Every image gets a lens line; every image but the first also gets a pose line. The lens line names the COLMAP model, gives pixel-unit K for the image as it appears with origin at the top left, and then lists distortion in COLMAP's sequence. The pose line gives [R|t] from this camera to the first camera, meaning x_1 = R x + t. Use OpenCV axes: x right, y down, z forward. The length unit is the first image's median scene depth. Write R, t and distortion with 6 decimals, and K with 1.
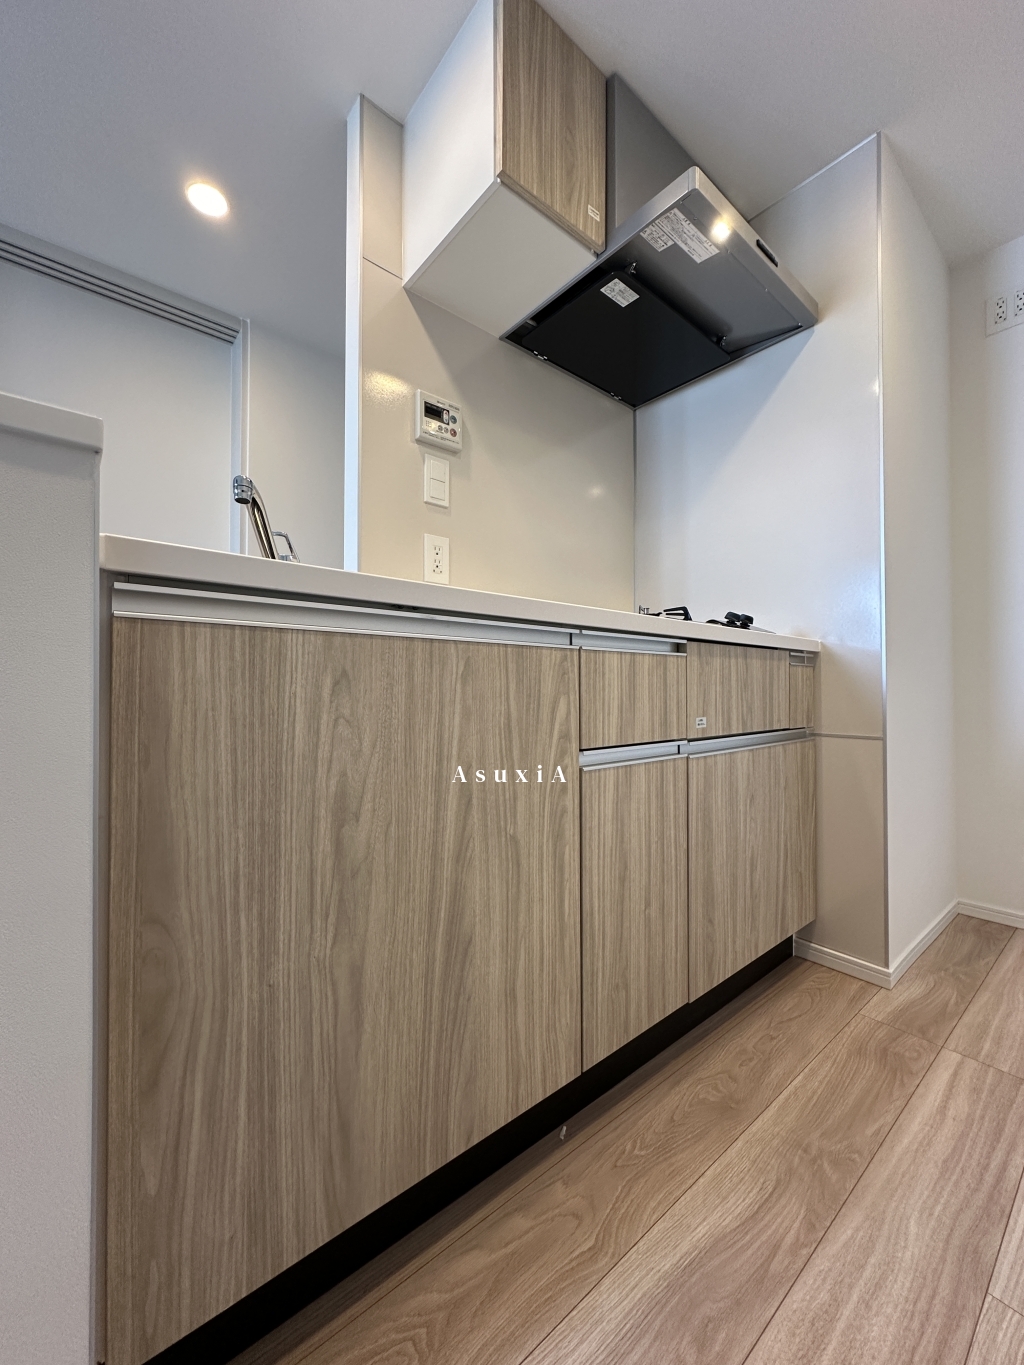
lens RADIAL K [[544.8, 0, 512.1], [0, 544.8, 681.1], [0, 0, 1]] dist [-0.004438, 0.001477]
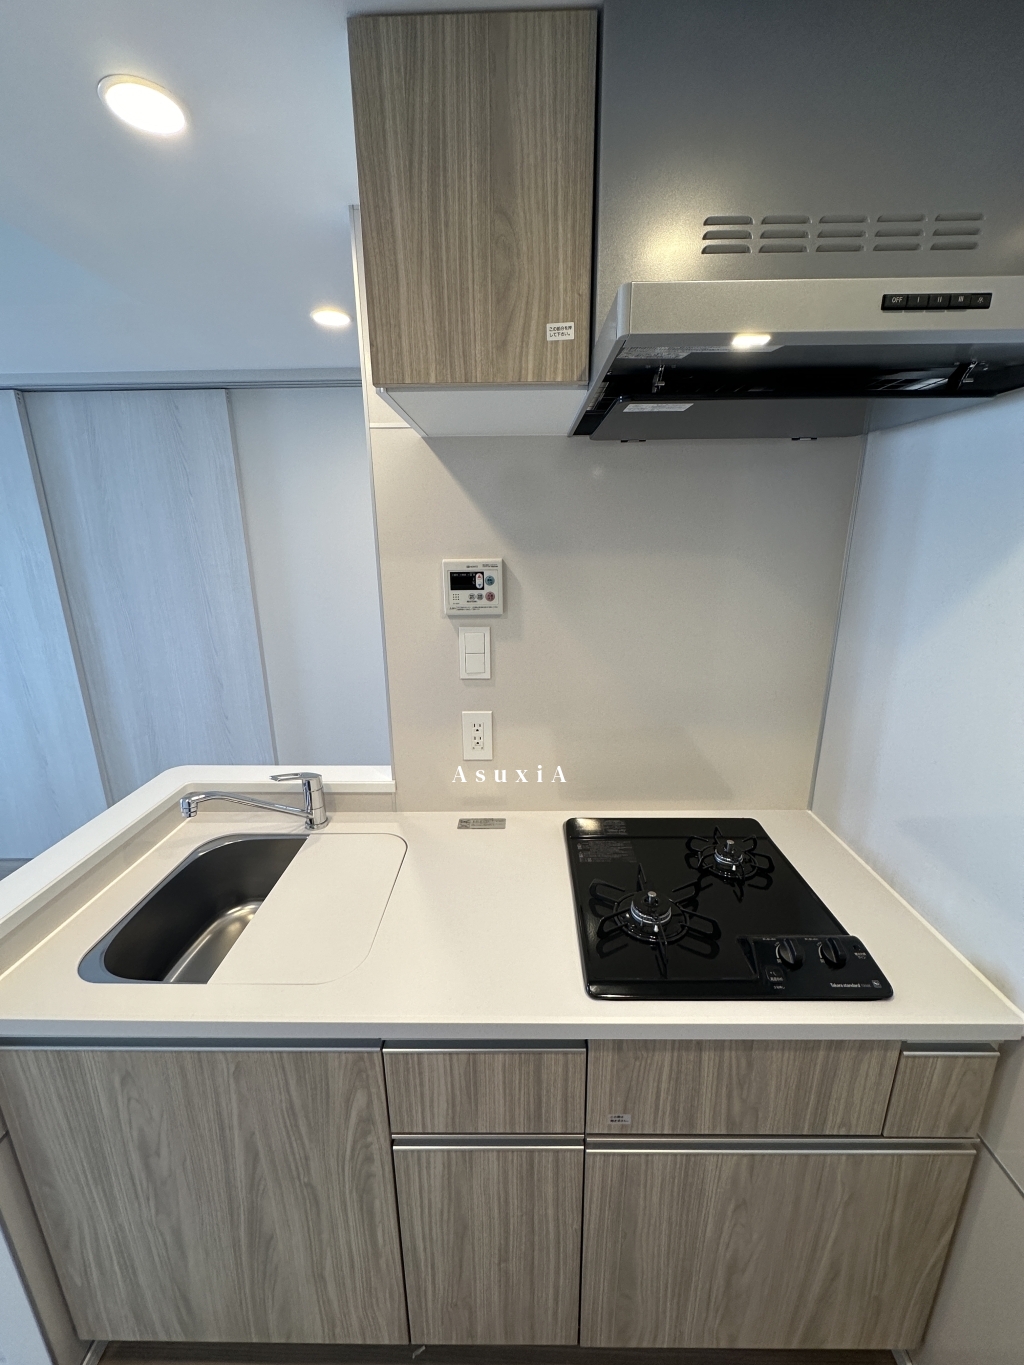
lens RADIAL K [[544.8, 0, 512.2], [0, 544.8, 683.0], [0, 0, 1]] dist [-0.004438, 0.001477]
pose [[0.757656, 0.166438, -0.631076, 0.739199], [0.020243, 0.960479, 0.277617, -0.873957], [0.652341, -0.223112, 0.724343, 0.589418]]
